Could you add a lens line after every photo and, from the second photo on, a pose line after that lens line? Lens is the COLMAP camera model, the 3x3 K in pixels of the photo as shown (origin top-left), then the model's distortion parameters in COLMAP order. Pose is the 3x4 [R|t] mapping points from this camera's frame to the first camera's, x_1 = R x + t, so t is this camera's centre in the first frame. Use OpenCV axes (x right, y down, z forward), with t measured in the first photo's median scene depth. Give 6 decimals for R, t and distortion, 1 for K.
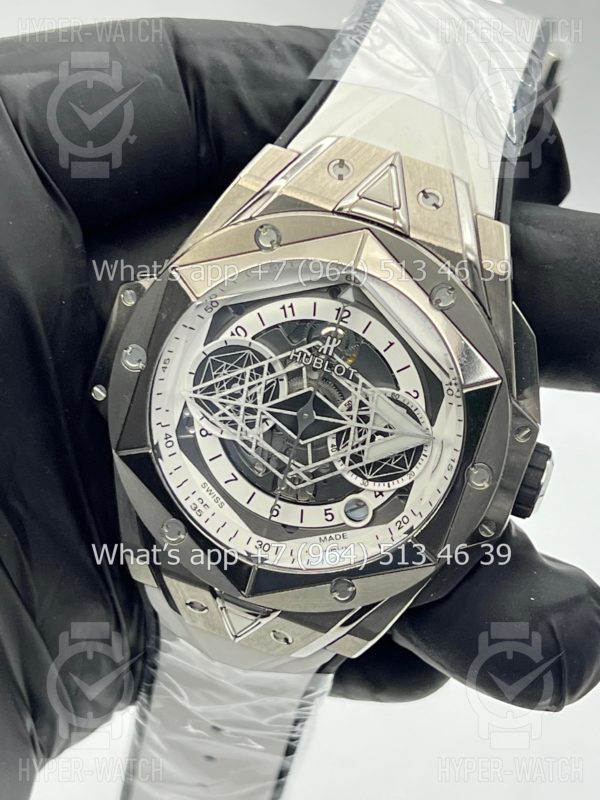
lens RADIAL K [[1867.6, 0, 300.0], [0, 1867.6, 400.0], [0, 0, 1]] dist [0.210284, -0.406535]
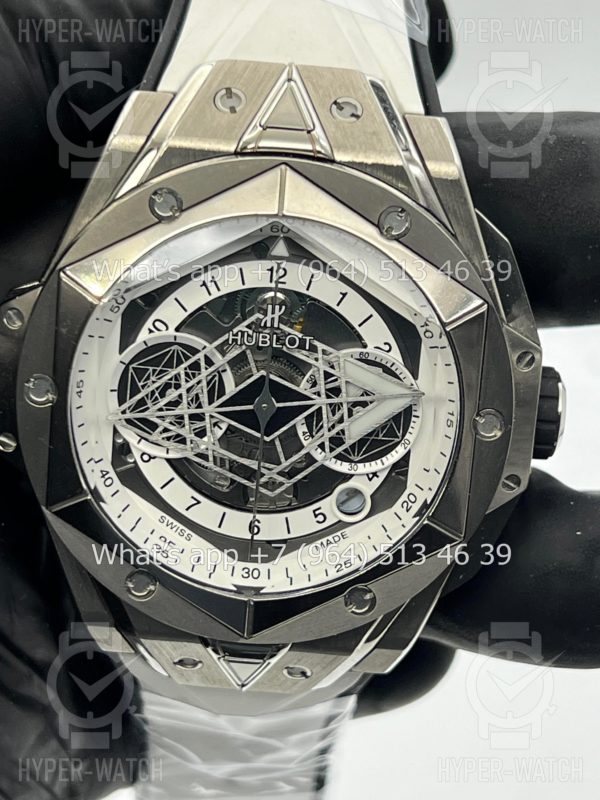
lens RADIAL K [[1867.6, 0, 300.0], [0, 1867.6, 400.0], [0, 0, 1]] dist [0.210284, -0.406535]
pose [[0.964850, -0.251470, 0.076331, -0.043162], [0.249197, 0.967702, 0.038121, -0.021250], [-0.083452, -0.017760, 0.996353, 0.186568]]
